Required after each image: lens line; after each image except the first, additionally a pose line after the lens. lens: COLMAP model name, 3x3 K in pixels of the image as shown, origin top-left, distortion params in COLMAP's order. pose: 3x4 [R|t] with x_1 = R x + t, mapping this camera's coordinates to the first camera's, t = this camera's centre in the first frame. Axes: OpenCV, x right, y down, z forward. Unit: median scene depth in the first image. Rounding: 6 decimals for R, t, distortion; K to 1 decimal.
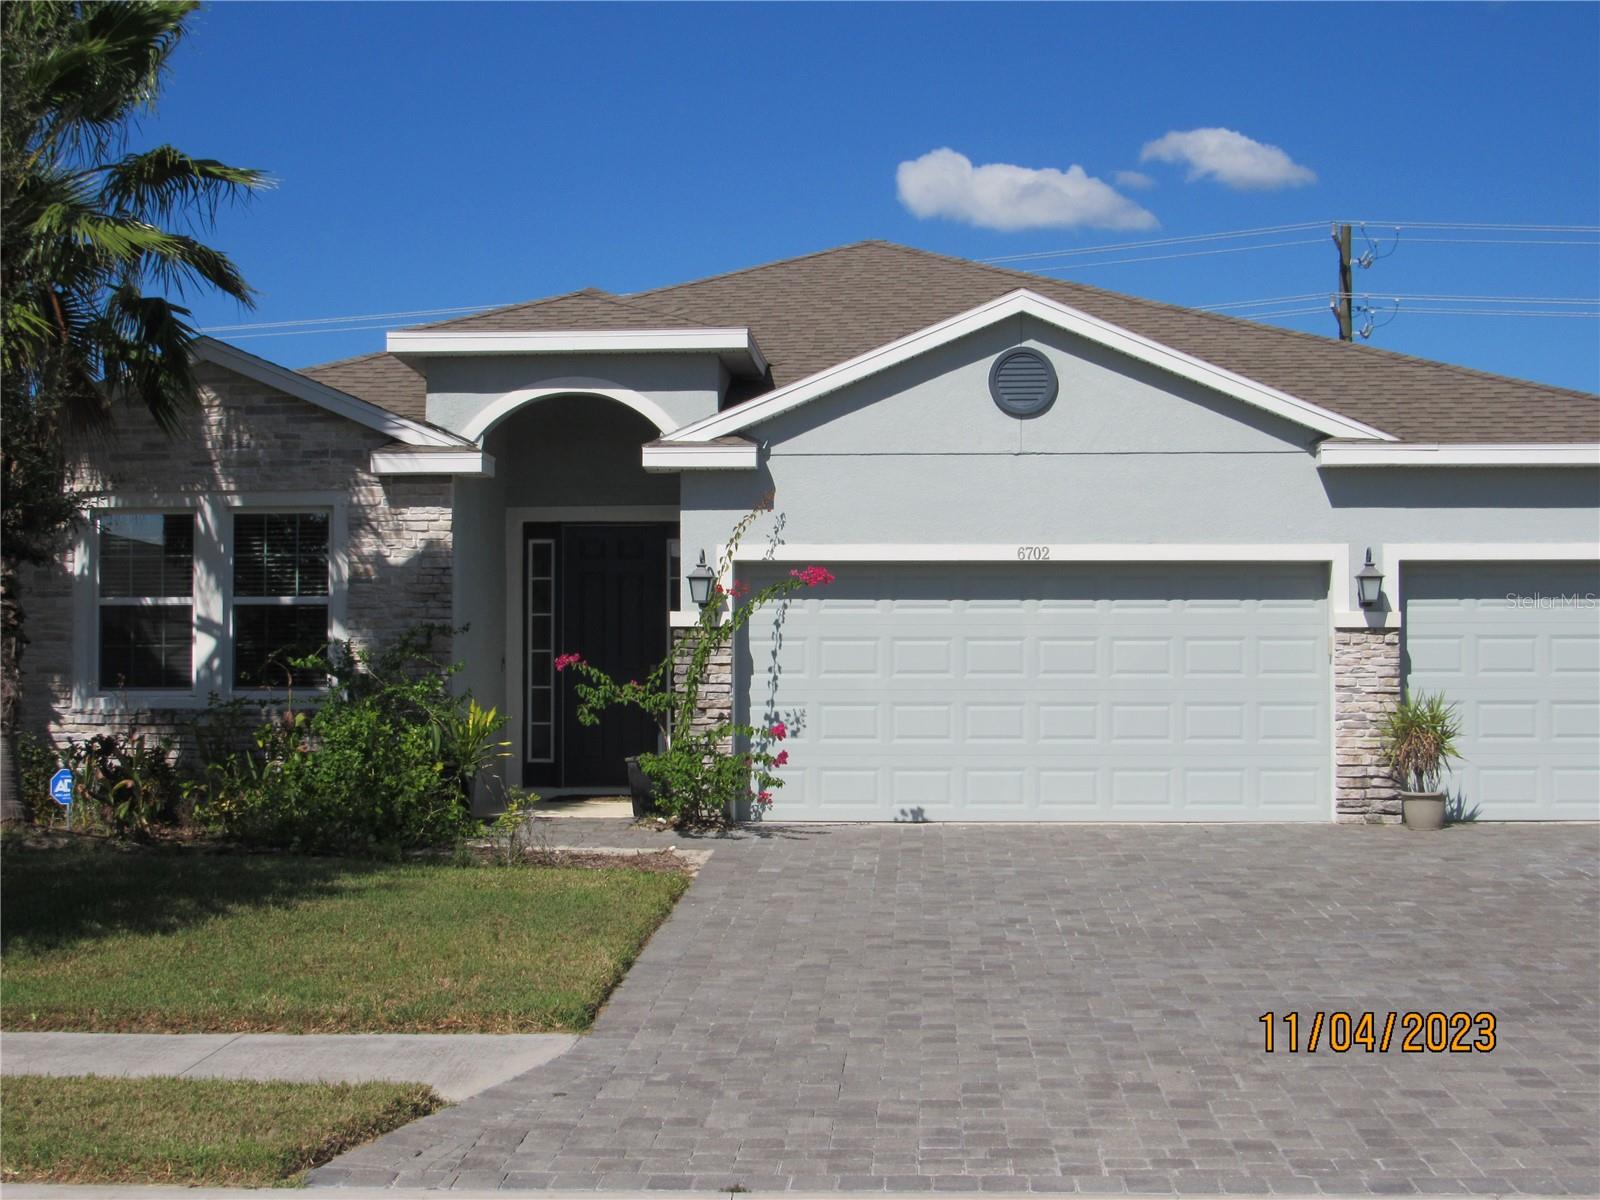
lens RADIAL K [[2388.0, 0, 800.7], [0, 2388.0, 605.6], [0, 0, 1]] dist [-0.032027, 0.000000]
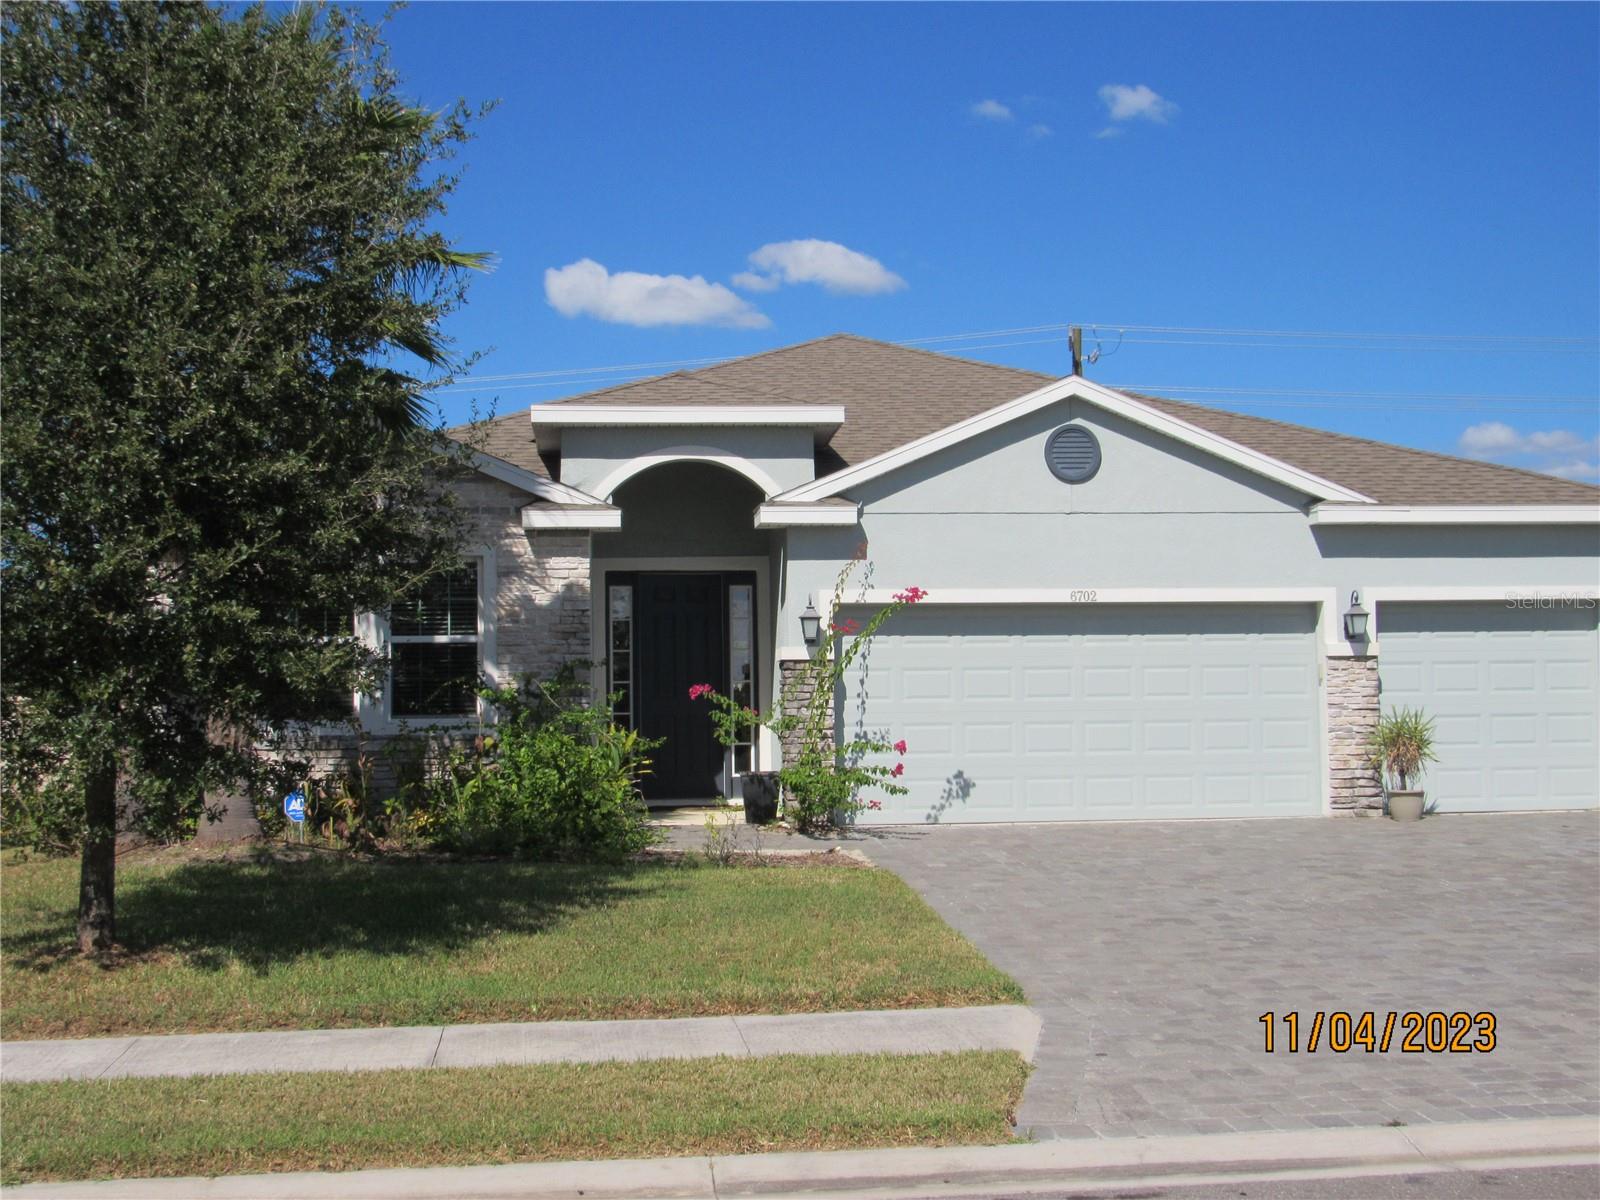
lens RADIAL K [[2020.8, 0, 799.1], [0, 2020.8, 602.0], [0, 0, 1]] dist [0.028484, 0.000000]
pose [[0.987104, -0.003063, 0.160050, -0.205669], [0.006401, 0.999773, -0.020343, 0.000896], [-0.159951, 0.021106, 0.986899, 0.019957]]
